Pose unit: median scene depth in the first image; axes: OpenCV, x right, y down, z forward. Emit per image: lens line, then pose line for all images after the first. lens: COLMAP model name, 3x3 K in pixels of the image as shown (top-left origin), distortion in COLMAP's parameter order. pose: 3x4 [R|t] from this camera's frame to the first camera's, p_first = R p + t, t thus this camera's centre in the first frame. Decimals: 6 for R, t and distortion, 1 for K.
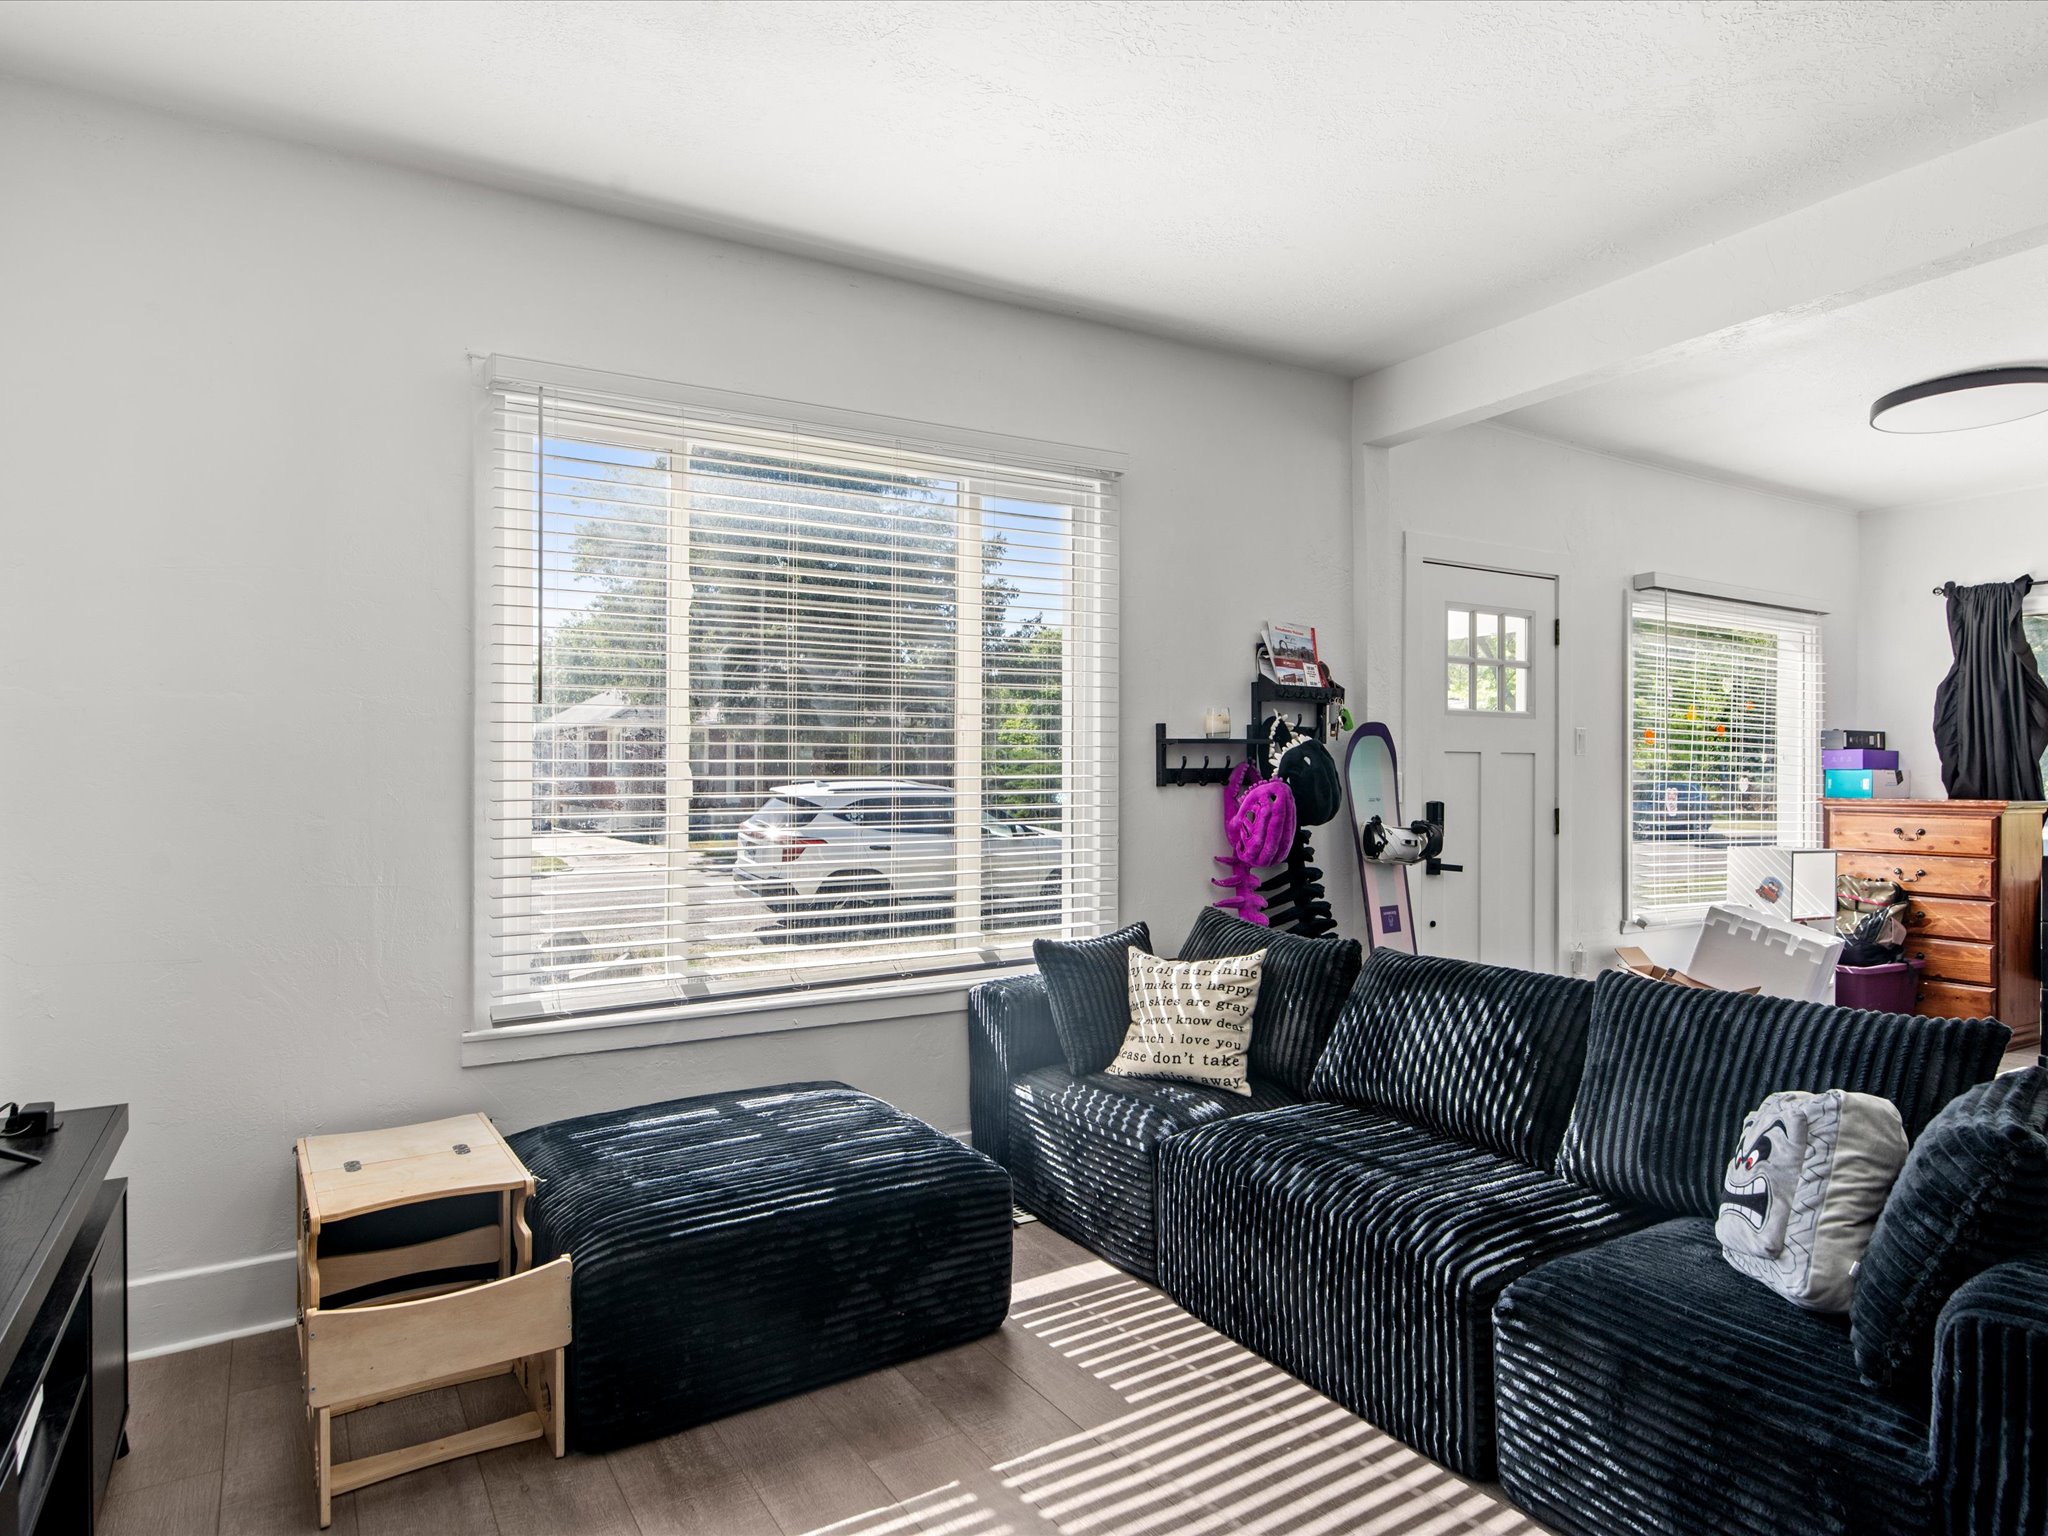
lens RADIAL K [[1247.1, 0, 1051.8], [0, 1247.1, 767.9], [0, 0, 1]] dist [-0.000455, -0.000029]
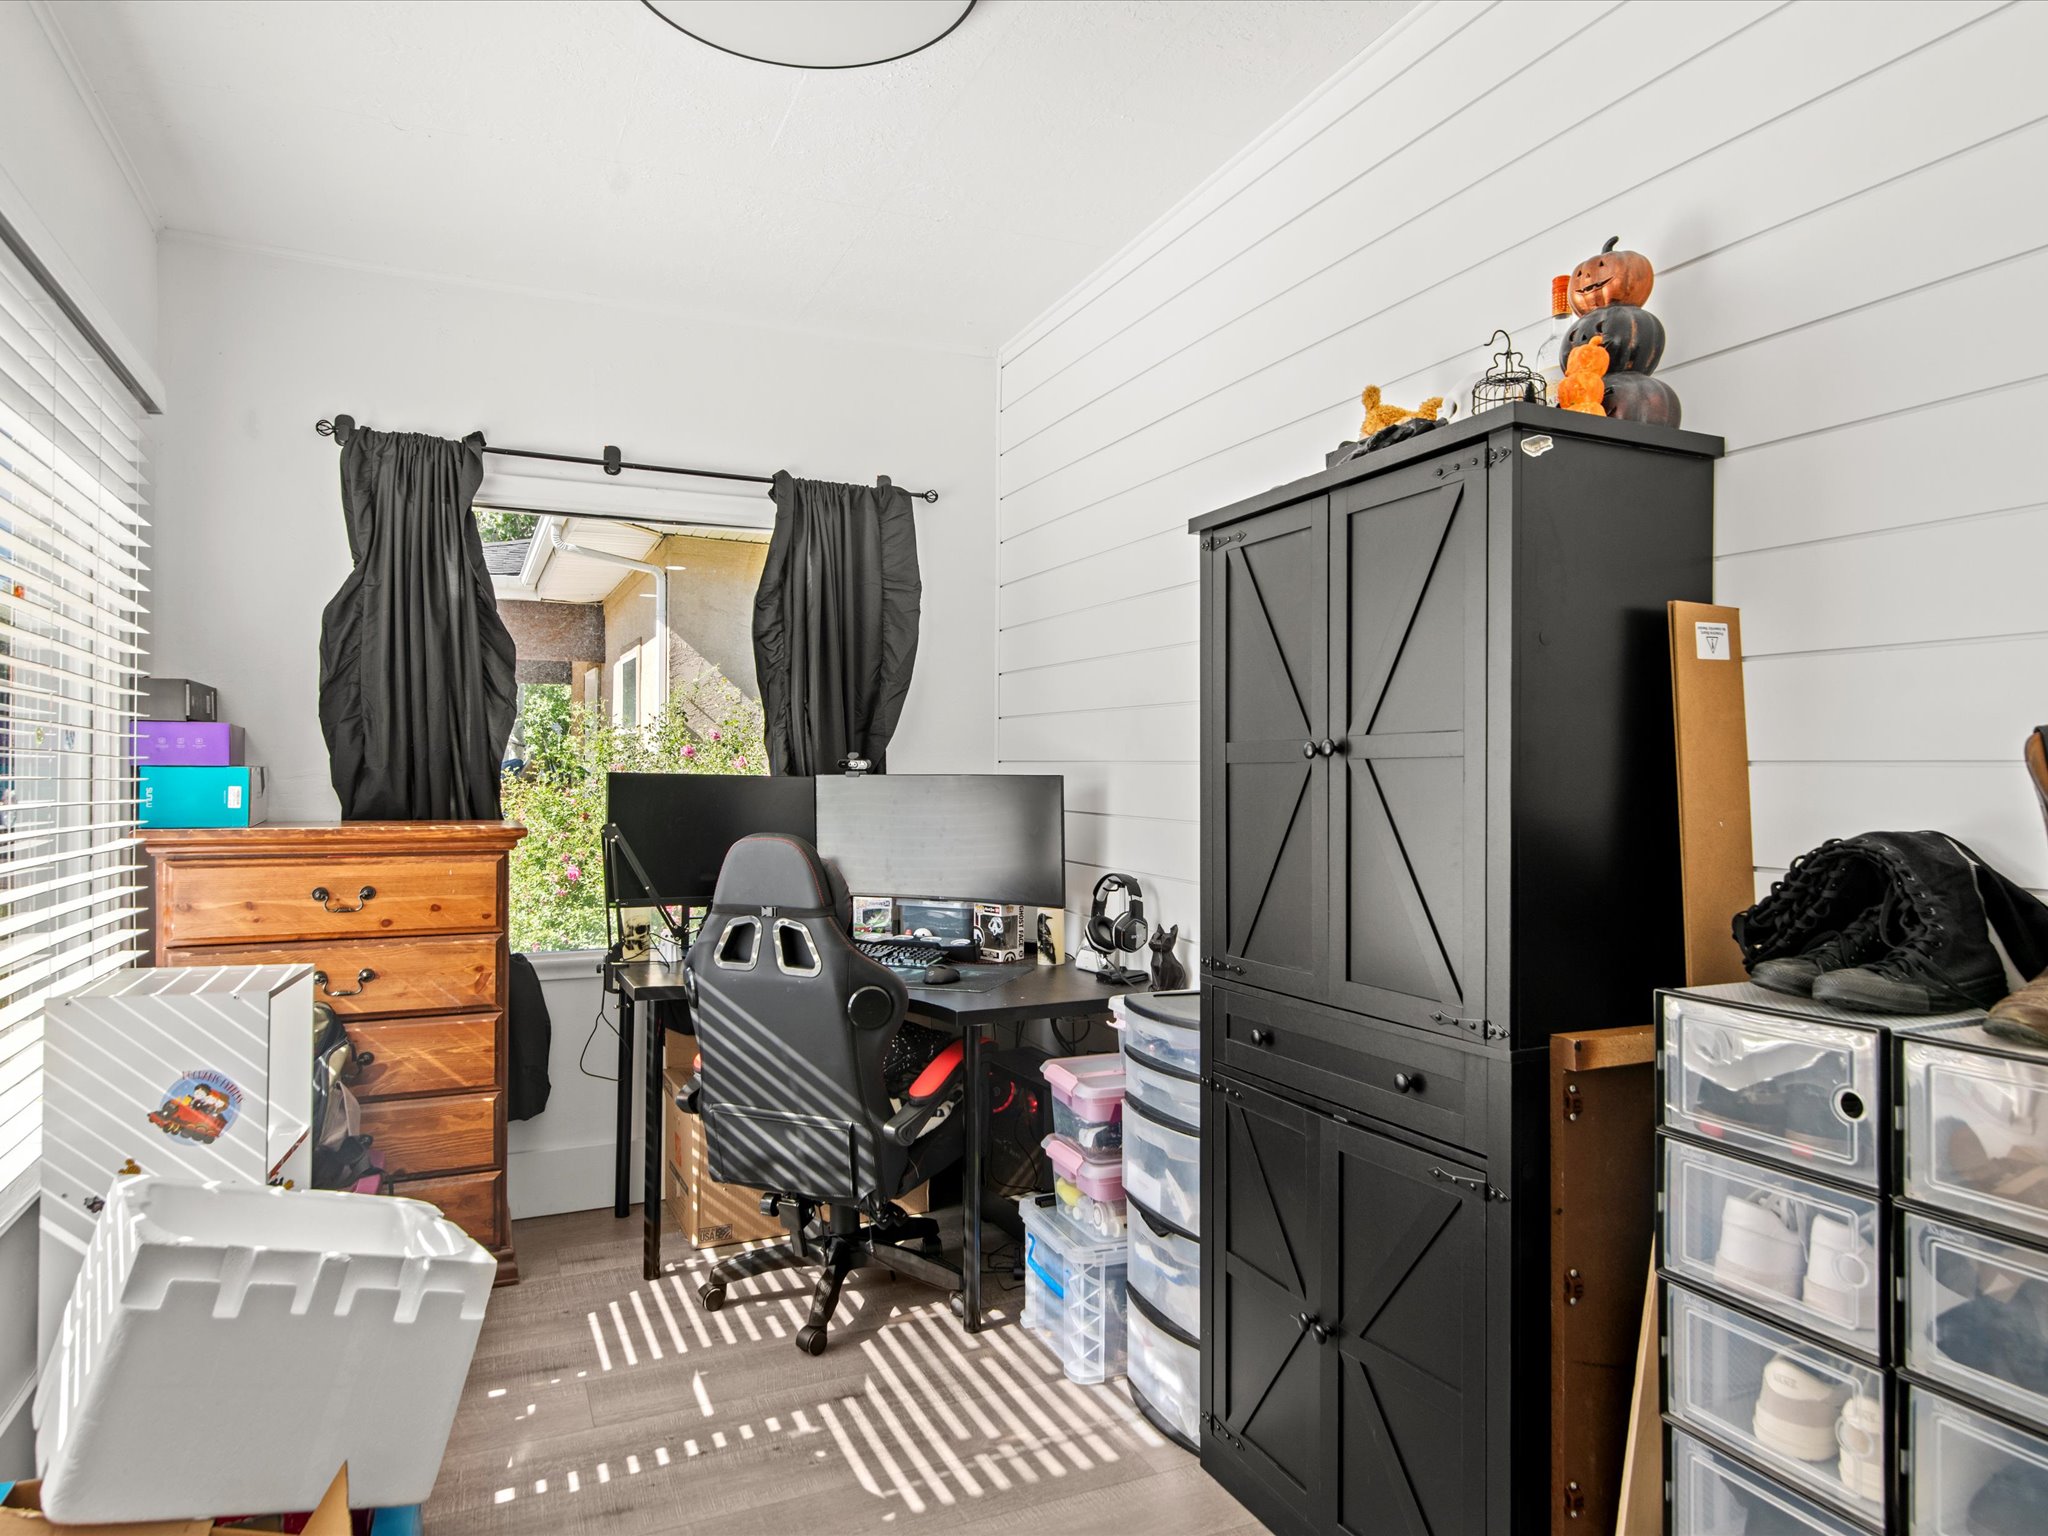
lens RADIAL K [[1247.1, 0, 1051.8], [0, 1247.1, 767.9], [0, 0, 1]] dist [-0.000455, -0.000029]
pose [[0.109711, -0.001496, 0.993962, 0.317649], [-0.015596, 0.999873, 0.003226, -0.005762], [-0.993841, -0.015856, 0.109674, 0.920242]]
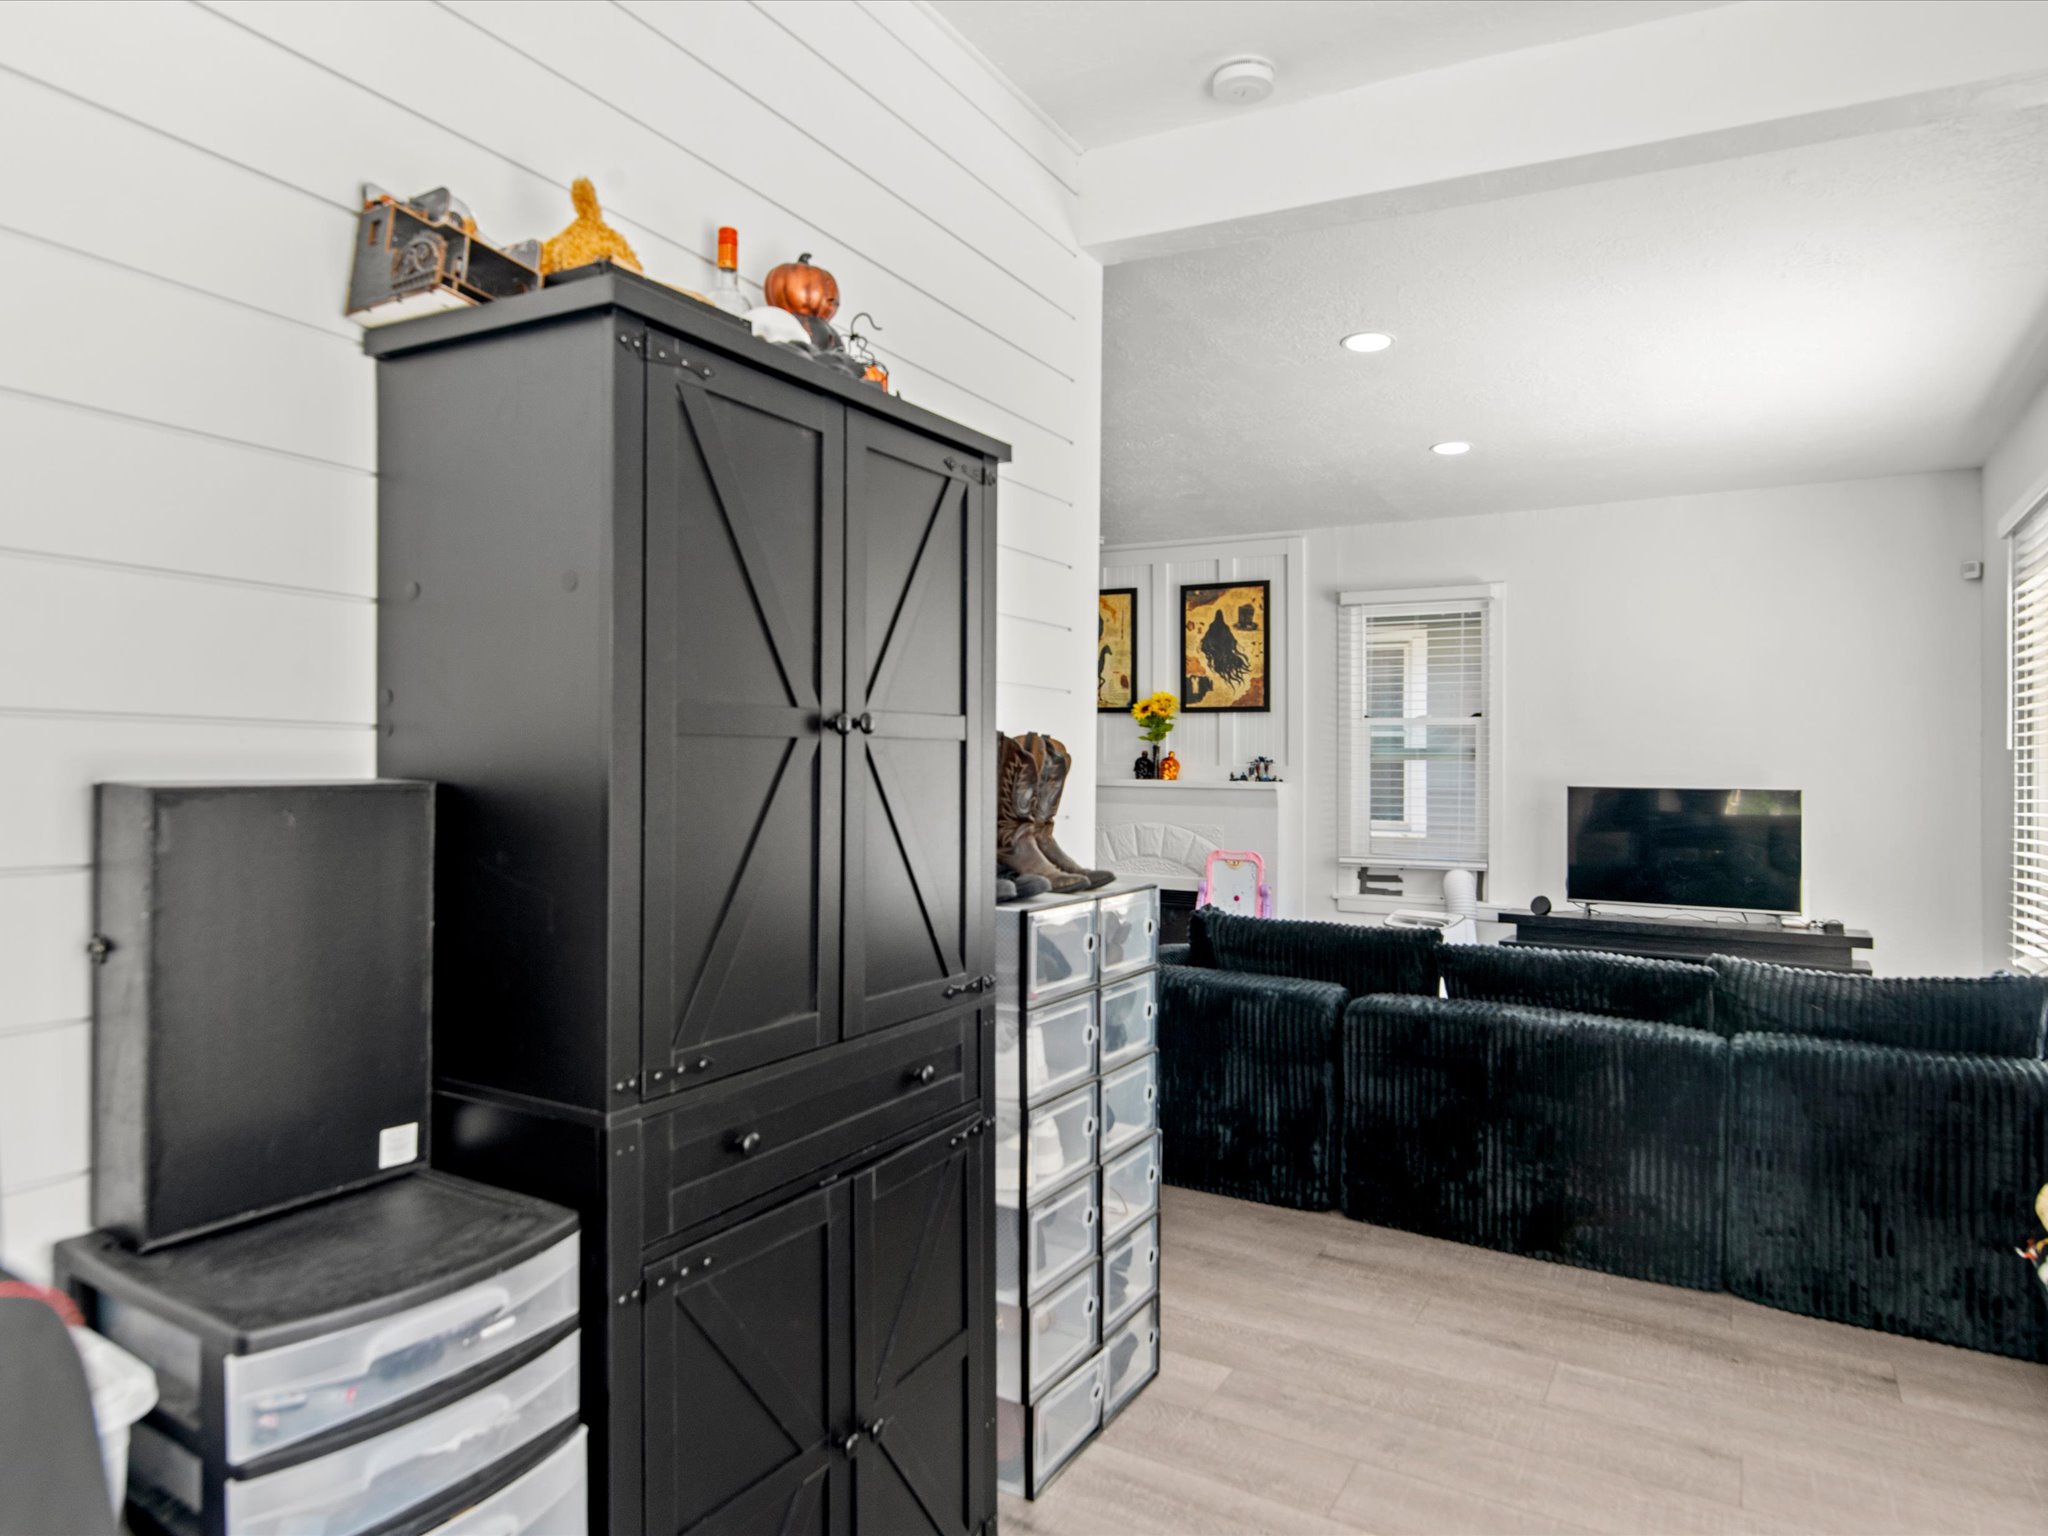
lens RADIAL K [[1259.4, 0, 1036.5], [0, 1259.4, 727.3], [0, 0, 1]] dist [0.002381, 0.000630]
pose [[-0.876012, -0.035955, -0.480948, 0.934451], [-0.019634, 0.999049, -0.038926, 0.002011], [0.481890, -0.024657, -0.875885, 1.235031]]
